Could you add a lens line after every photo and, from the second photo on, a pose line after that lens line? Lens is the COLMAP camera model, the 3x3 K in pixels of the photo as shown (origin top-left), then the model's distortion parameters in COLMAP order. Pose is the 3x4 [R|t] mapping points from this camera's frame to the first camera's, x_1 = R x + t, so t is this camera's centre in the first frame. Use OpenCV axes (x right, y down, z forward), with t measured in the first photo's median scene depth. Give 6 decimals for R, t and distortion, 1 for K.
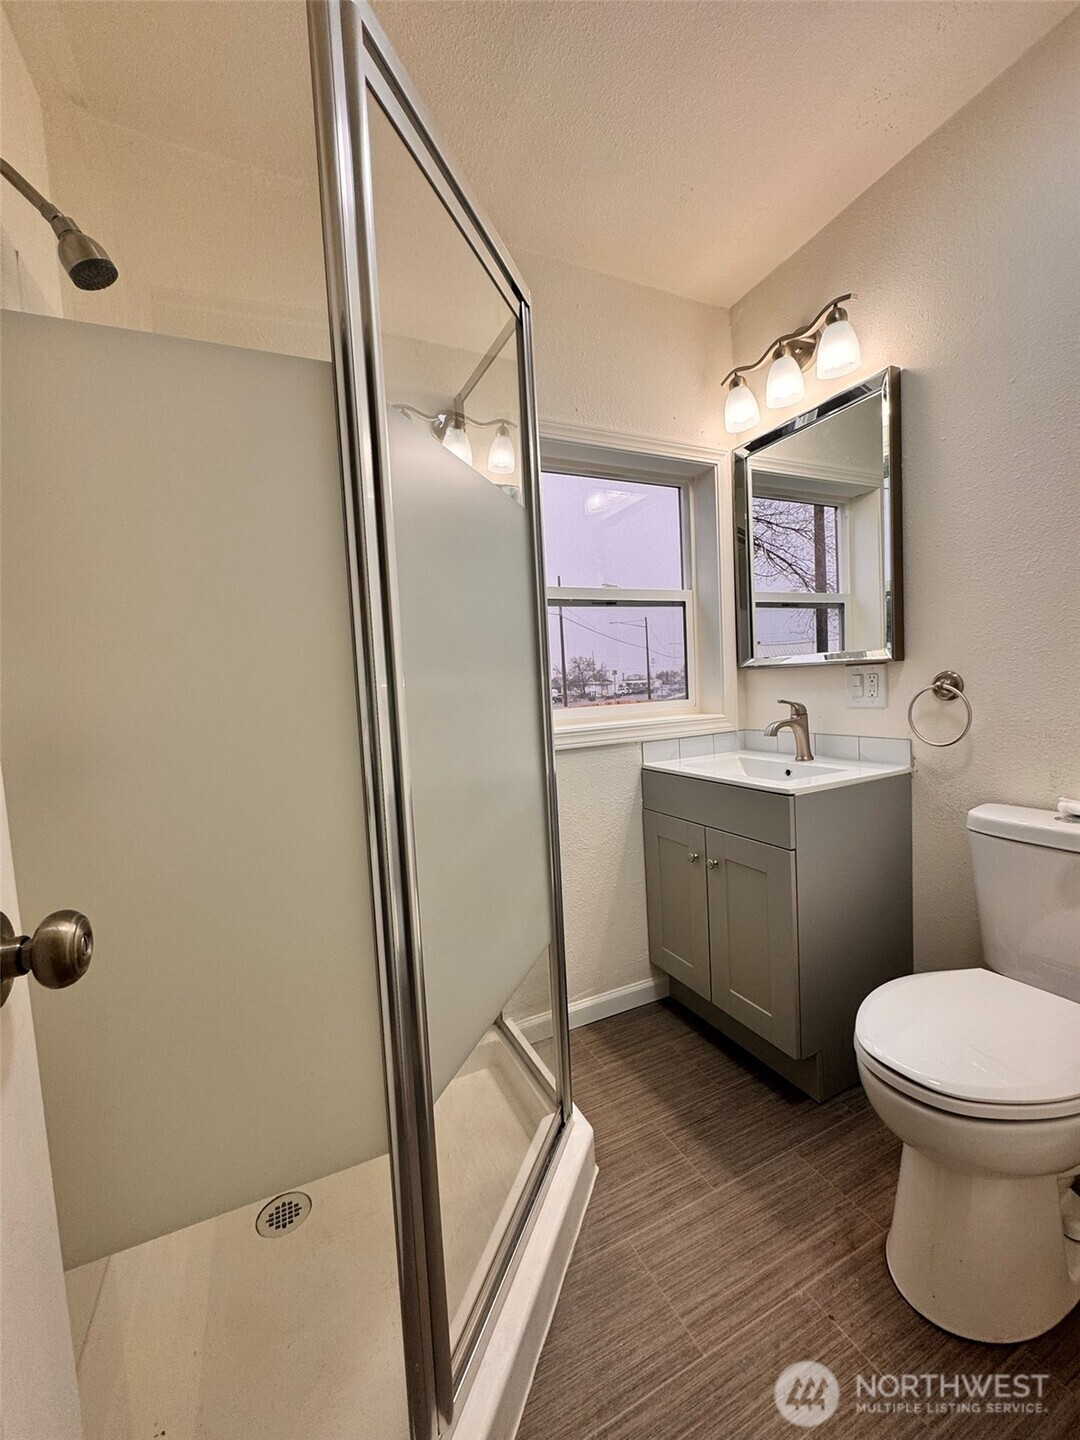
lens RADIAL K [[571.4, 0, 539.3], [0, 571.4, 721.1], [0, 0, 1]] dist [0.002780, -0.000038]
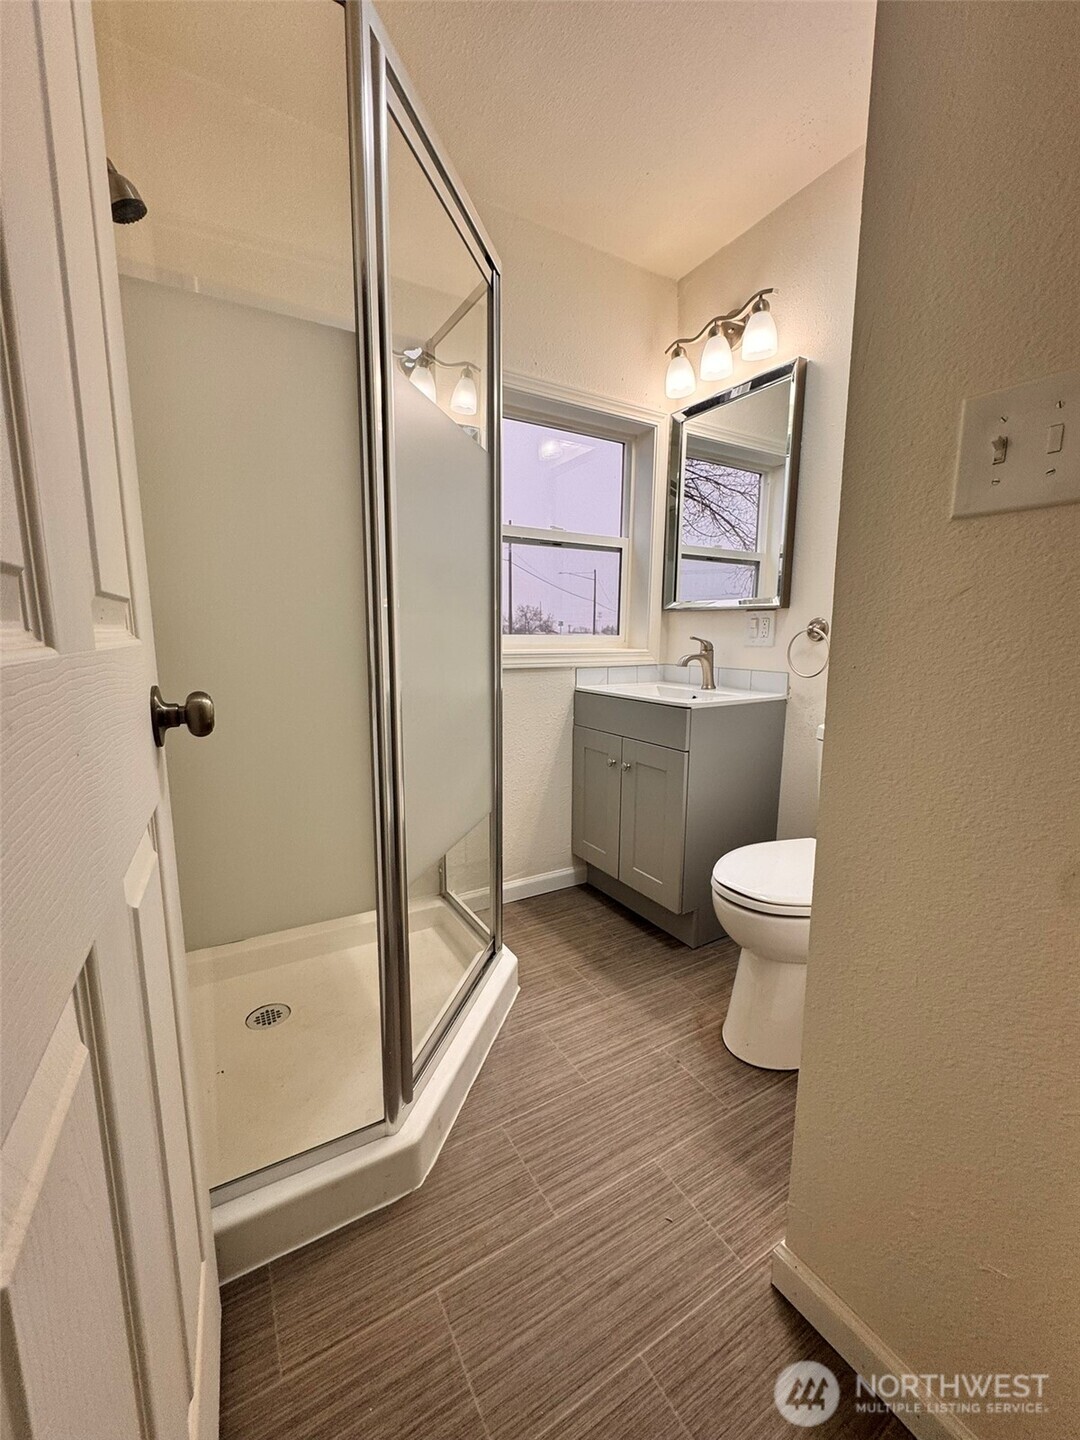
lens RADIAL K [[571.4, 0, 537.9], [0, 571.4, 721.1], [0, 0, 1]] dist [0.002780, -0.000038]
pose [[0.993966, 0.046469, 0.099364, -0.010765], [-0.055012, 0.994858, 0.085036, 0.060366], [-0.094901, -0.089989, 0.991411, -0.188026]]
